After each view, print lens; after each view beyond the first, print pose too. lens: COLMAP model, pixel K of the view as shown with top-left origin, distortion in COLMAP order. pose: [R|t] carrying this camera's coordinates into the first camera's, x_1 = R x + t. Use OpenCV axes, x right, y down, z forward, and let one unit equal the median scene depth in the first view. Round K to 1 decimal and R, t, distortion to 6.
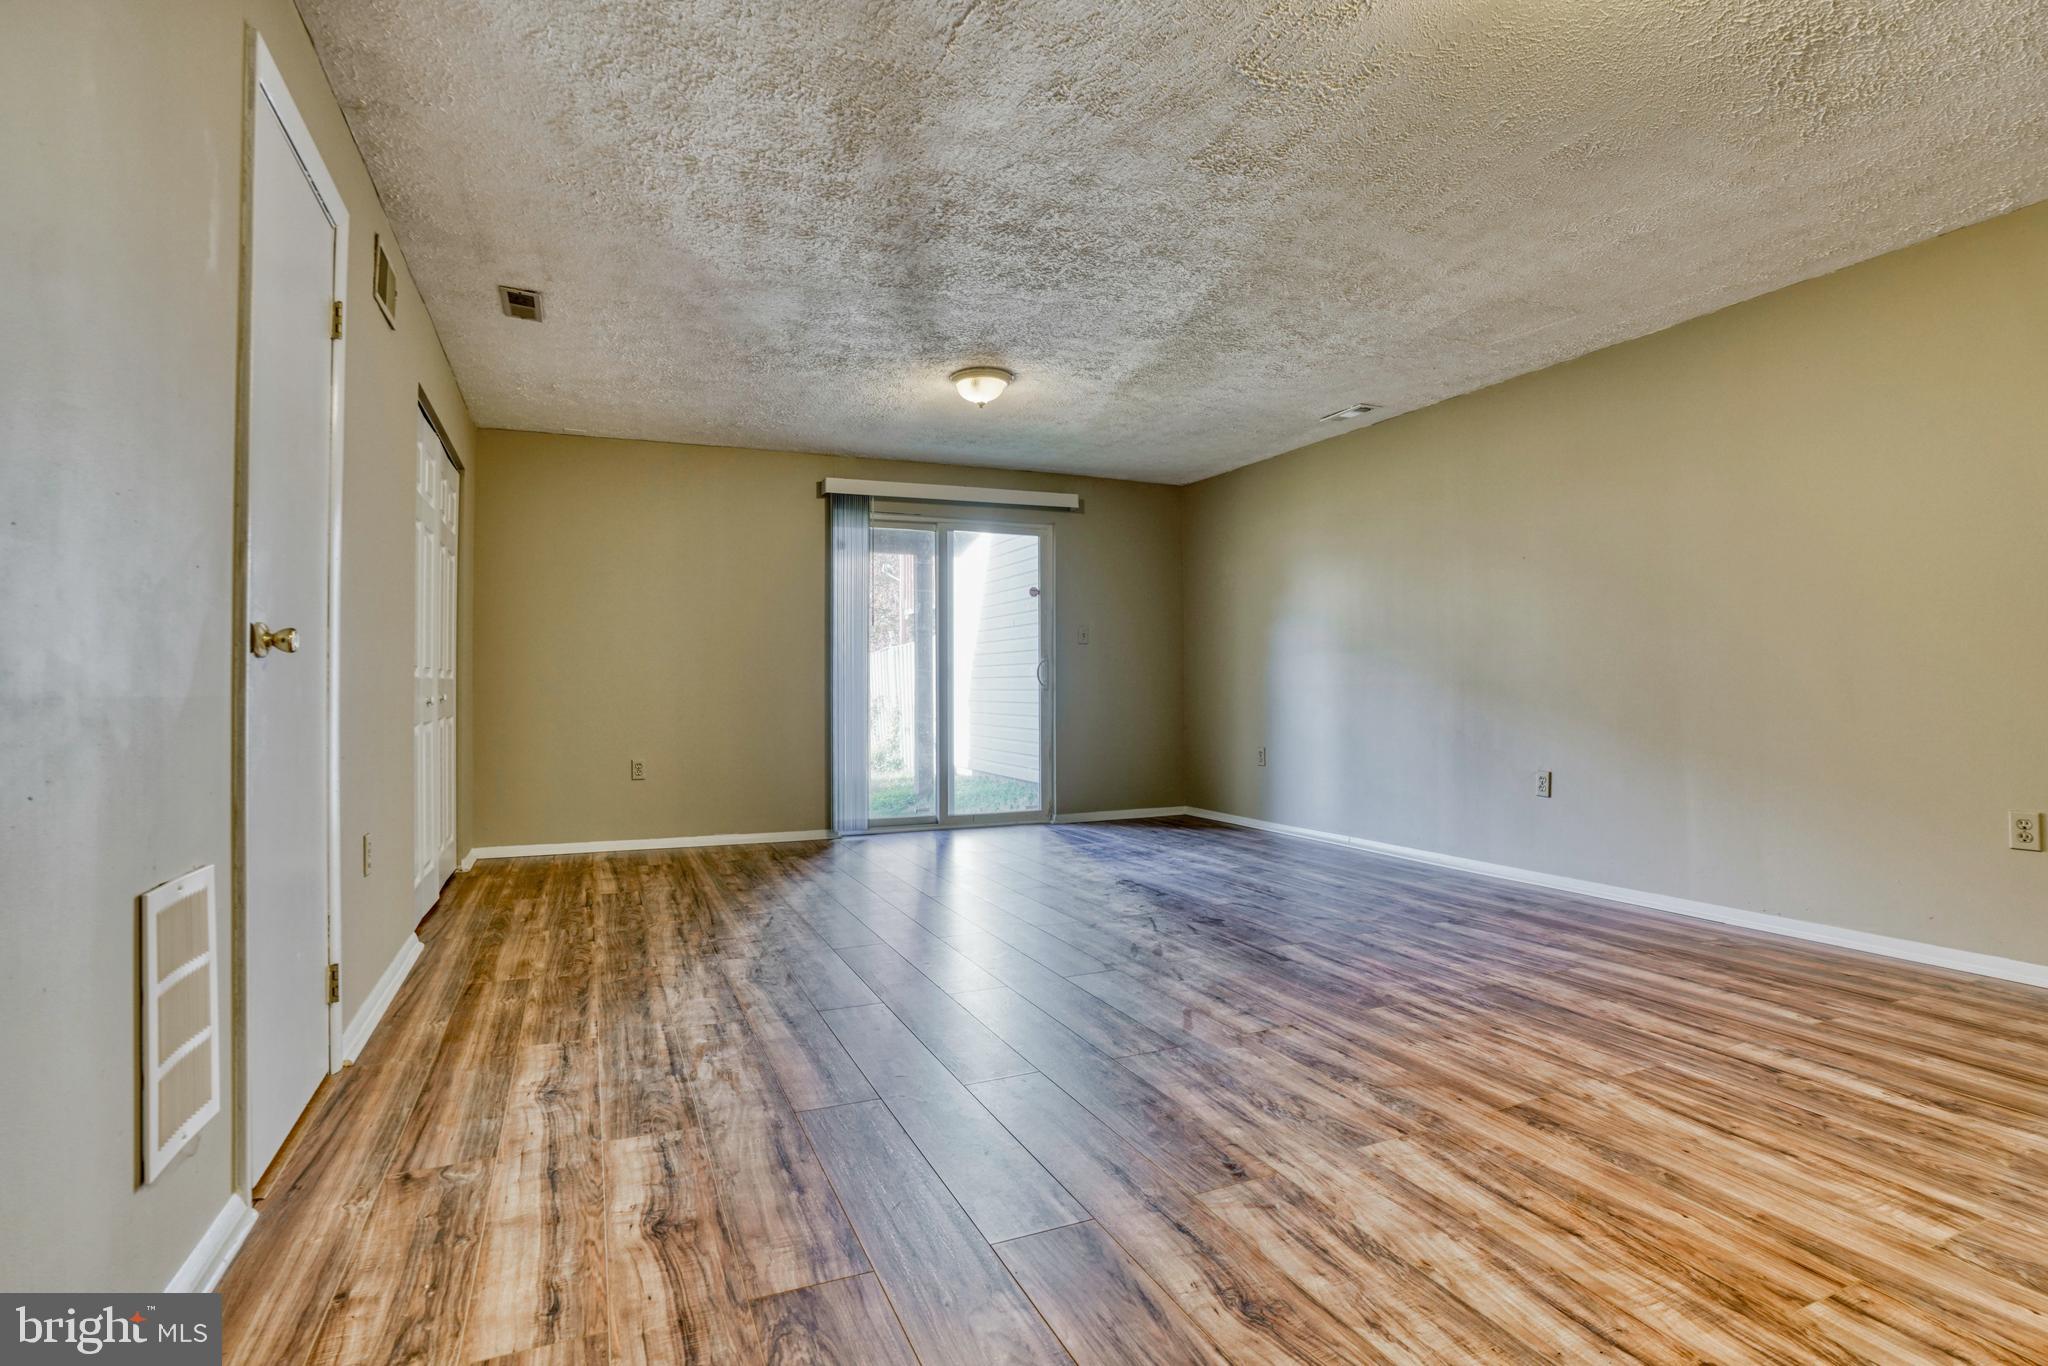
lens RADIAL K [[955.7, 0, 979.7], [0, 955.7, 680.7], [0, 0, 1]] dist [-0.061949, 0.016414]
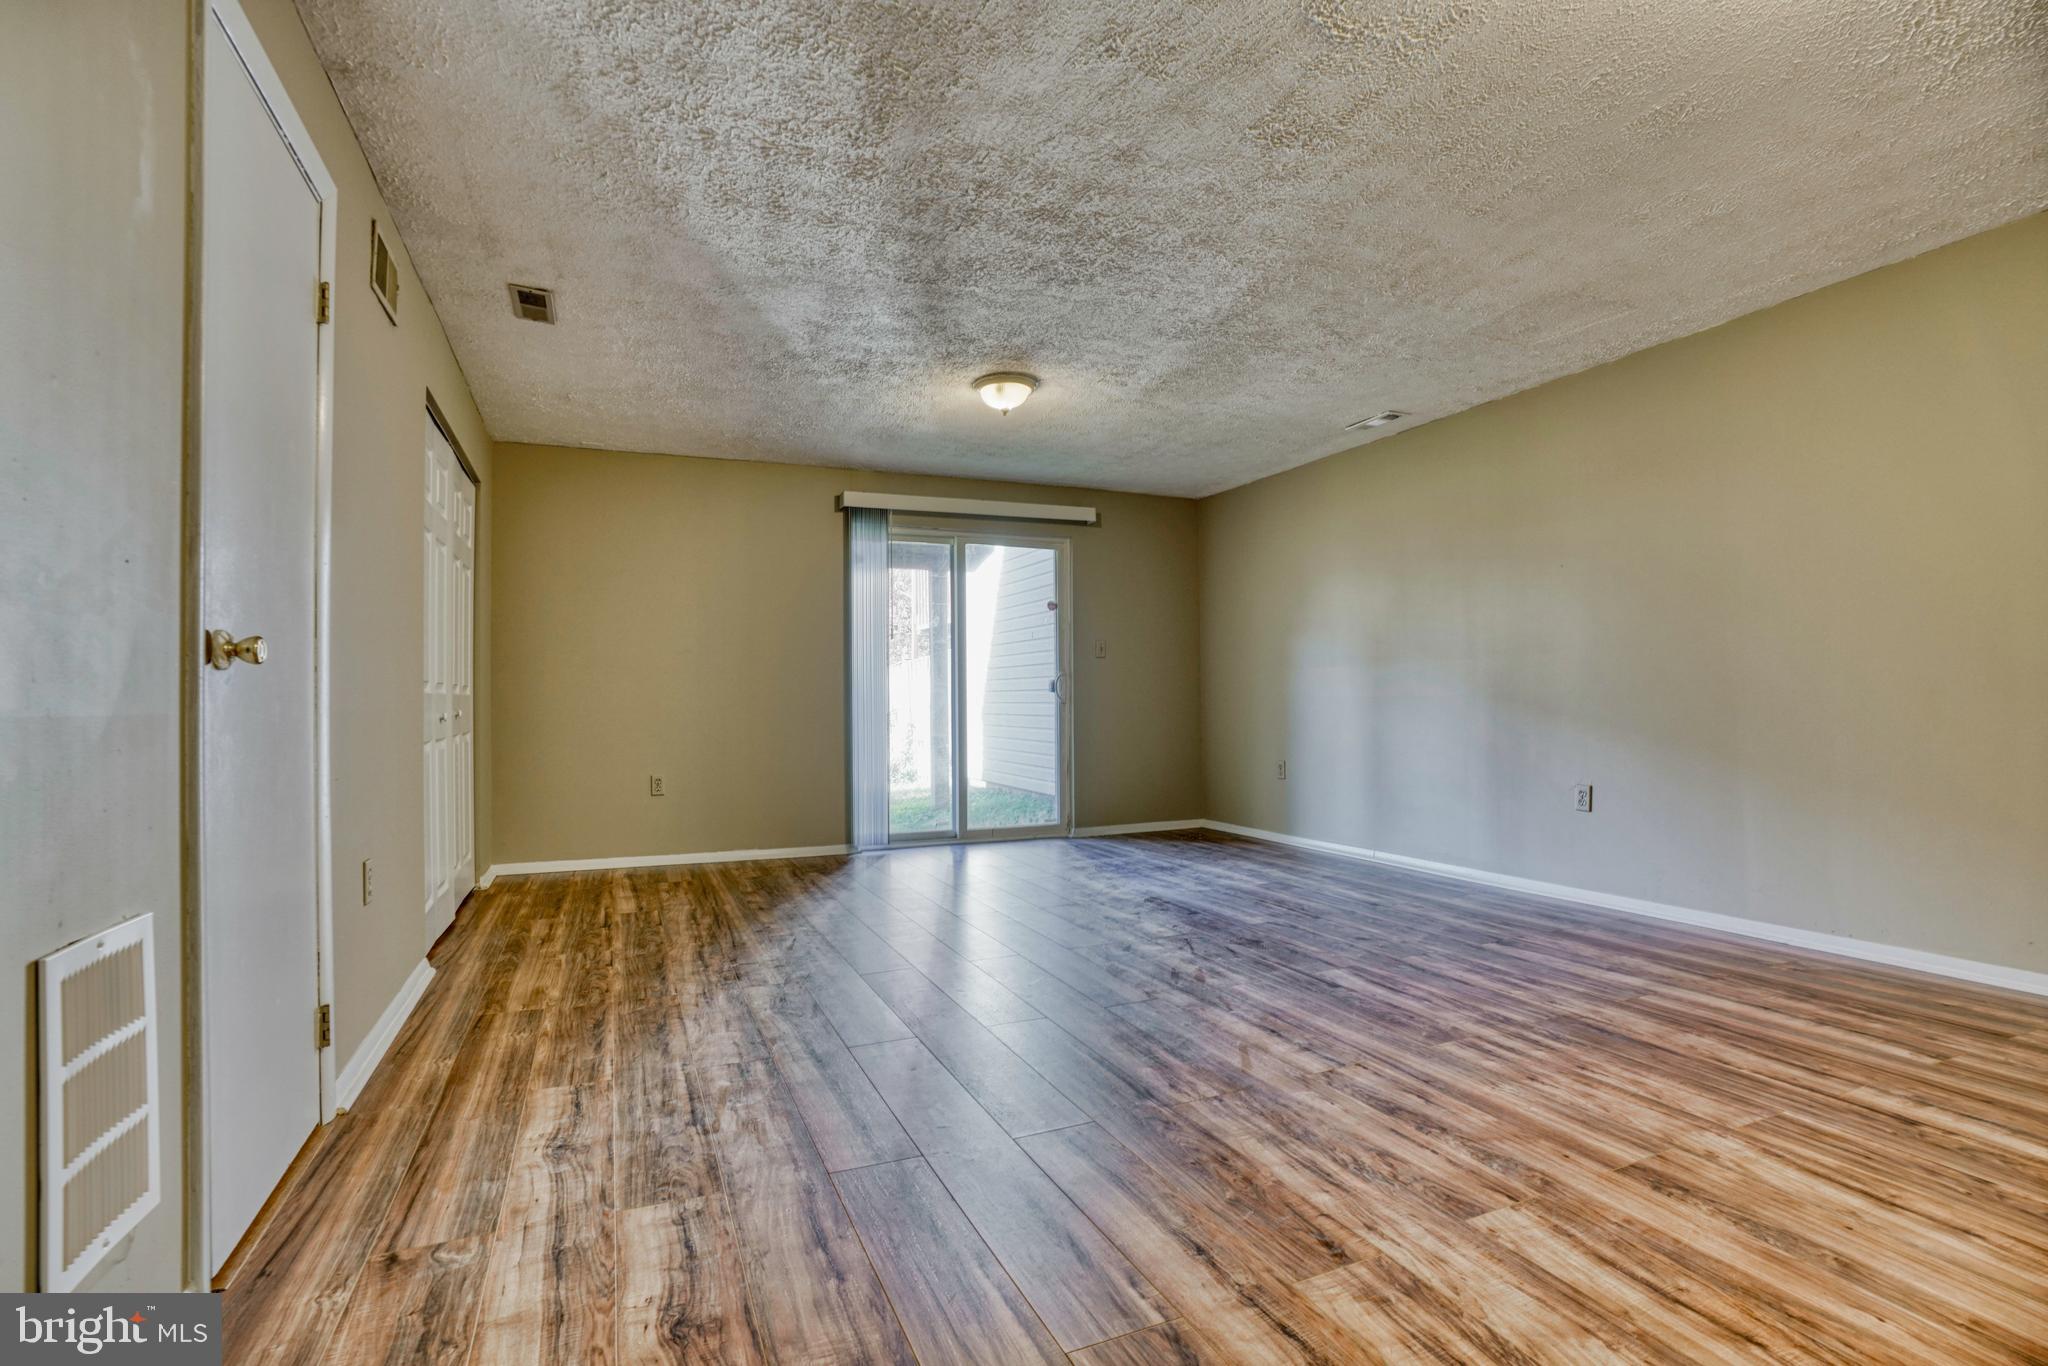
lens RADIAL K [[909.8, 0, 973.4], [0, 909.8, 699.7], [0, 0, 1]] dist [-0.063590, 0.018827]
pose [[0.999925, -0.004103, -0.011523, -0.036296], [0.004160, 0.999979, 0.004954, 0.001226], [0.011502, -0.005002, 0.999921, 0.117199]]
